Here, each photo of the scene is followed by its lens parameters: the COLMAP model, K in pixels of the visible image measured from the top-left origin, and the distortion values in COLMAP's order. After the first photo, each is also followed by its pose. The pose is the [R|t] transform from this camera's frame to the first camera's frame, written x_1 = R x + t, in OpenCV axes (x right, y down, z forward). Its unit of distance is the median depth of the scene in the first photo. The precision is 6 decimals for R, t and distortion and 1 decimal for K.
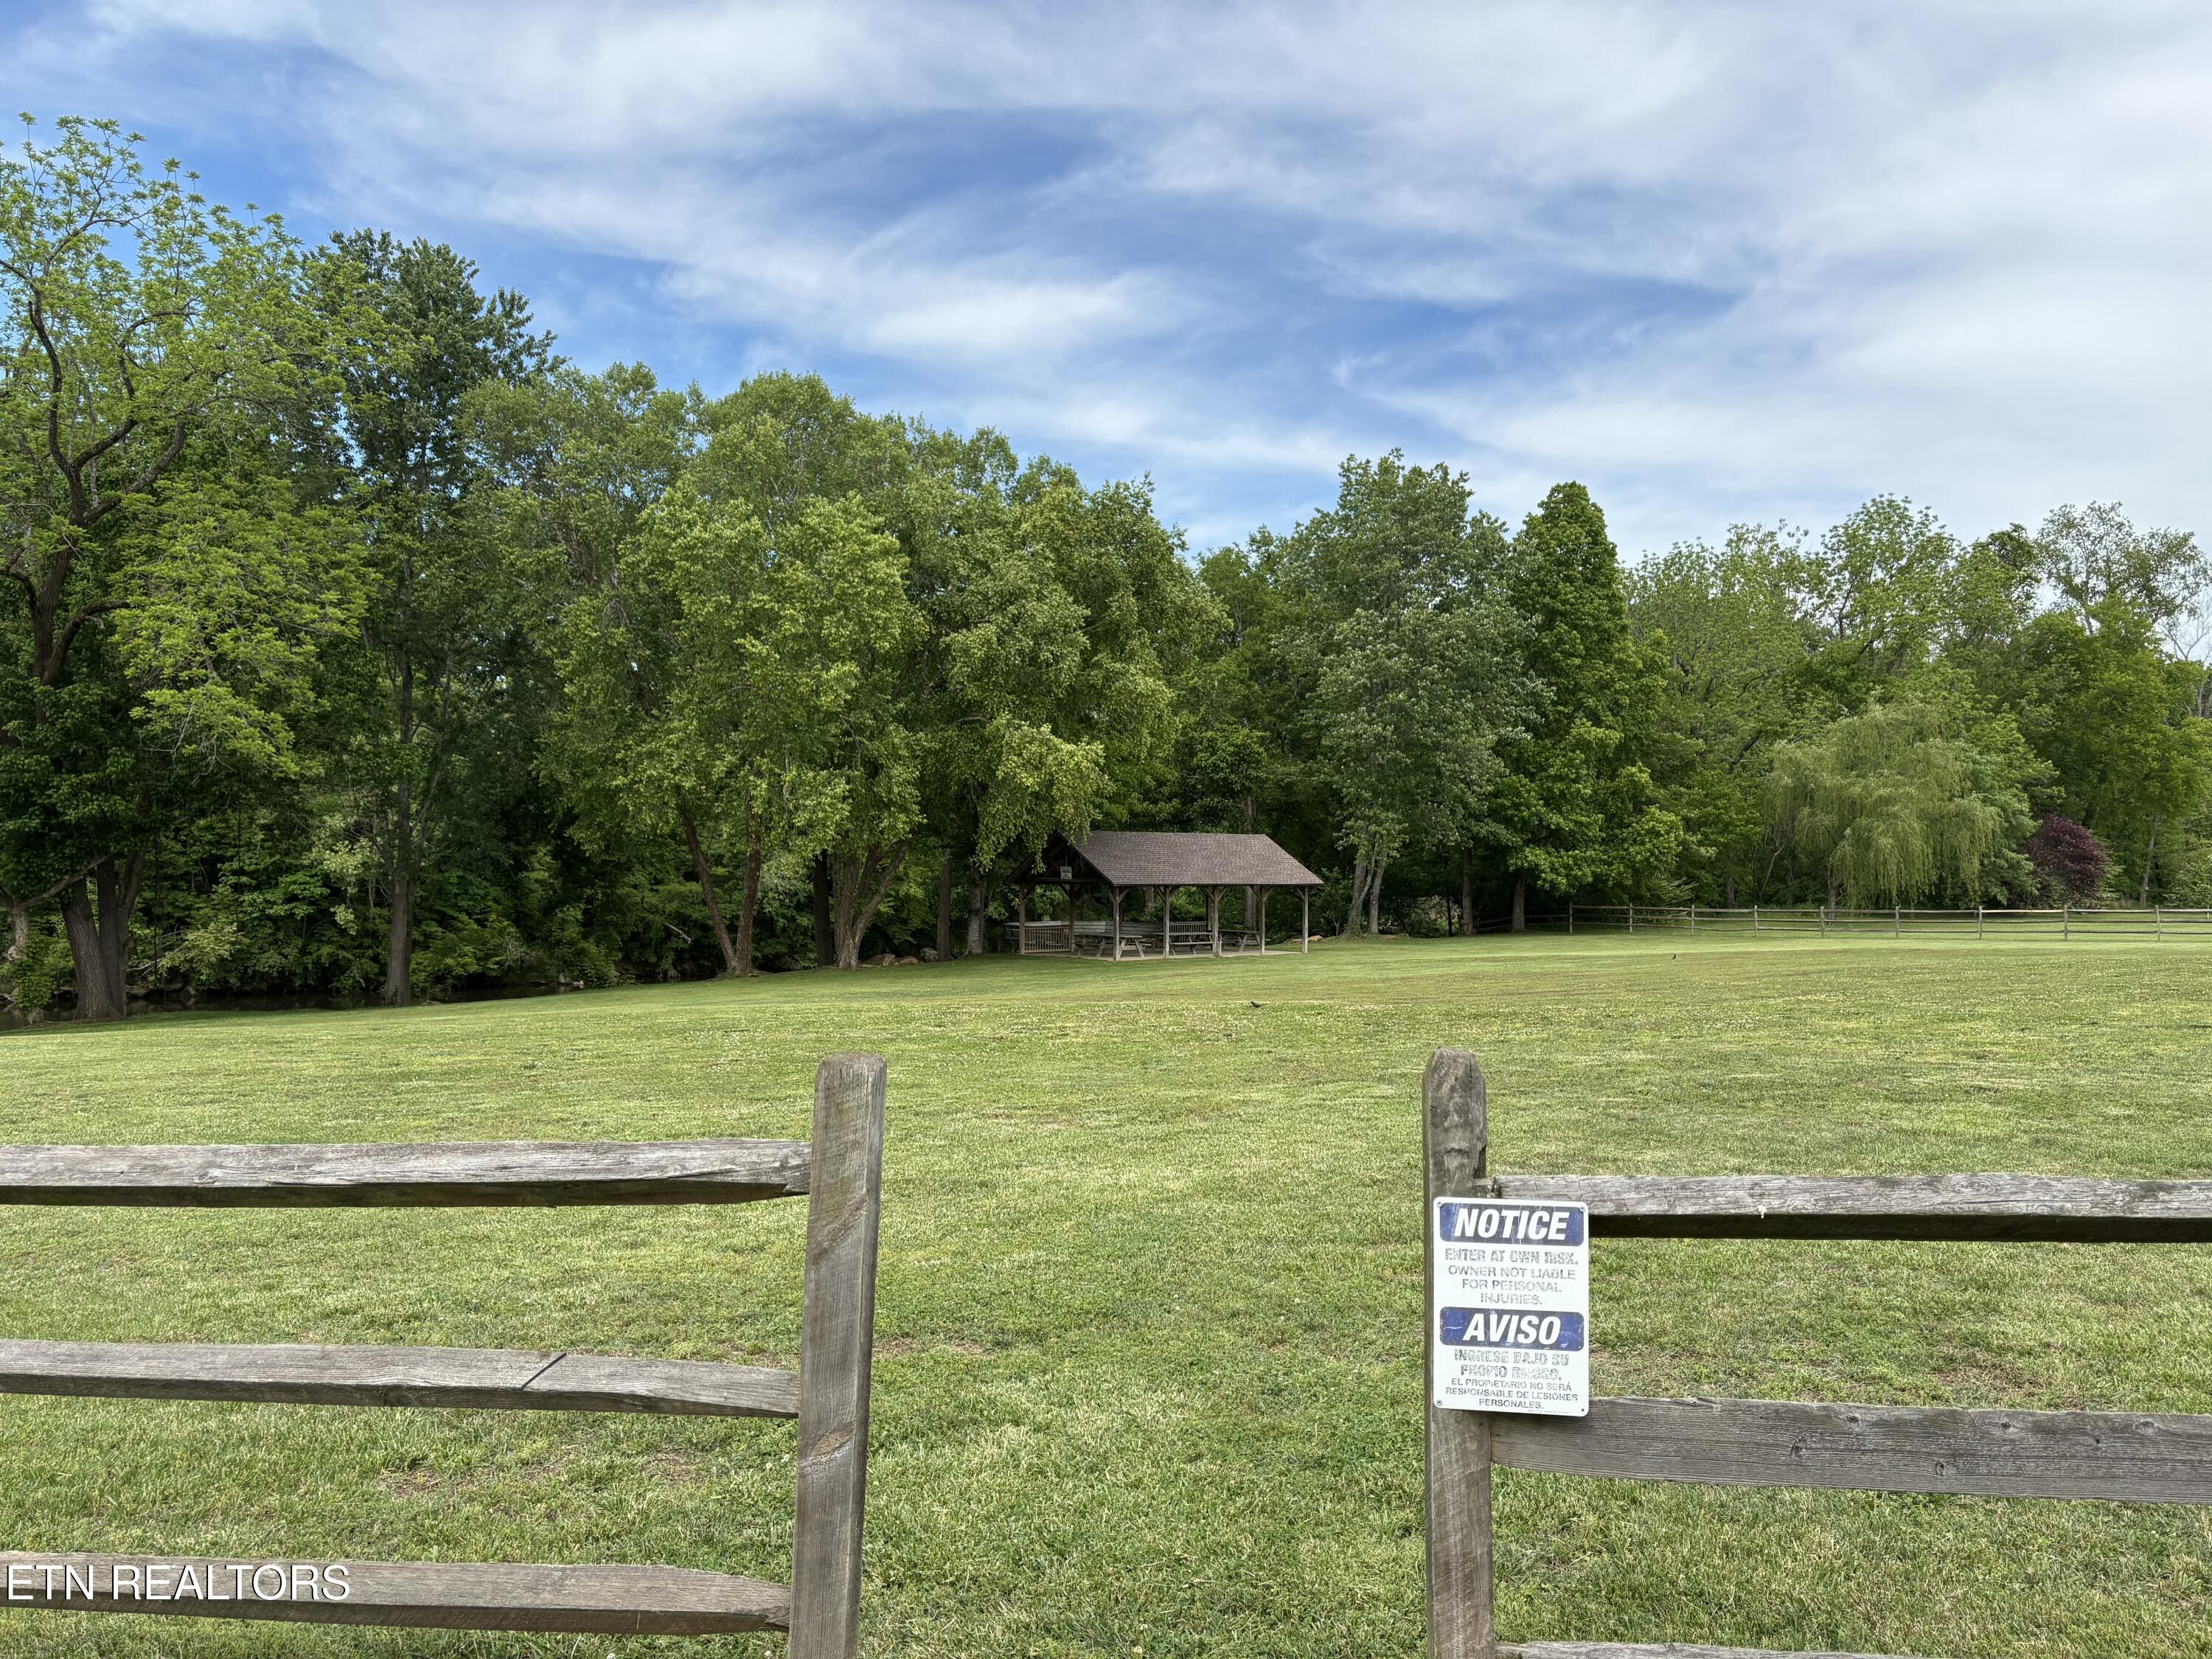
lens RADIAL K [[1671.1, 0, 1120.5], [0, 1671.1, 776.1], [0, 0, 1]] dist [0.038329, -0.027107]
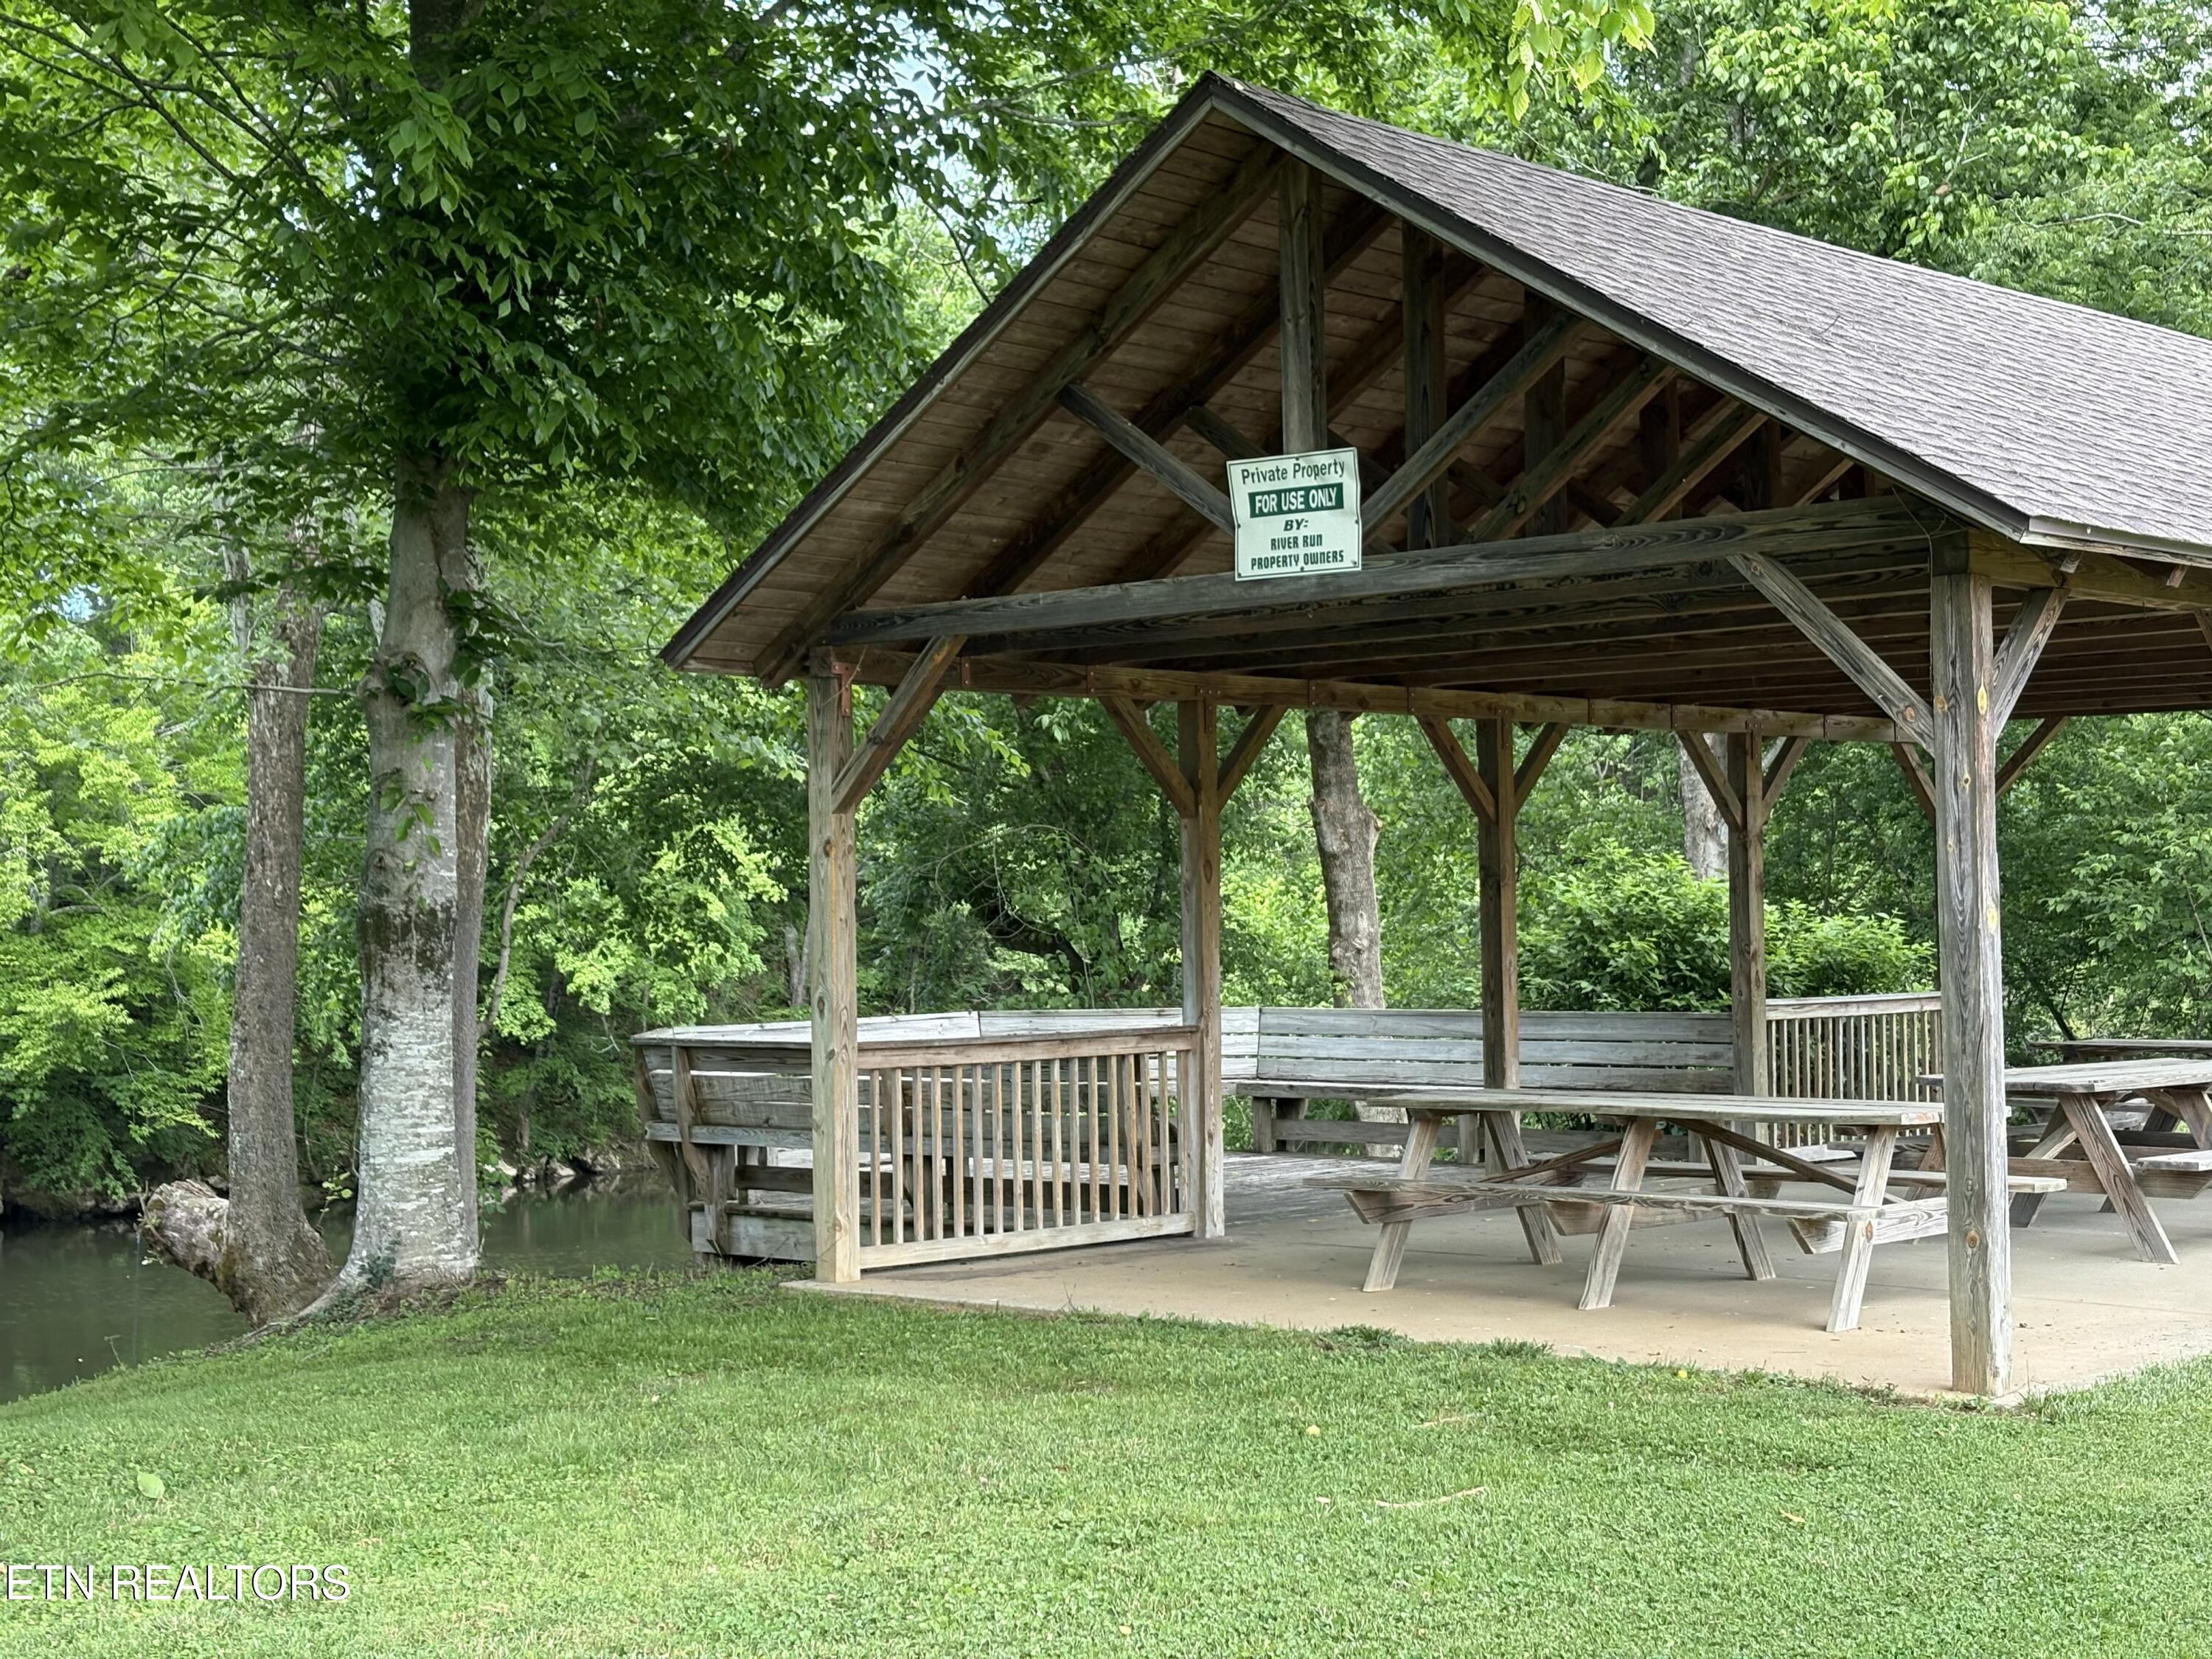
lens RADIAL K [[3333.0, 0, 1109.4], [0, 3333.0, 812.0], [0, 0, 1]] dist [0.133845, 0.000000]
pose [[0.993911, -0.017374, 0.108809, -0.055370], [0.015487, 0.999715, 0.018169, 0.059900], [-0.109093, -0.016374, 0.993897, 0.657077]]
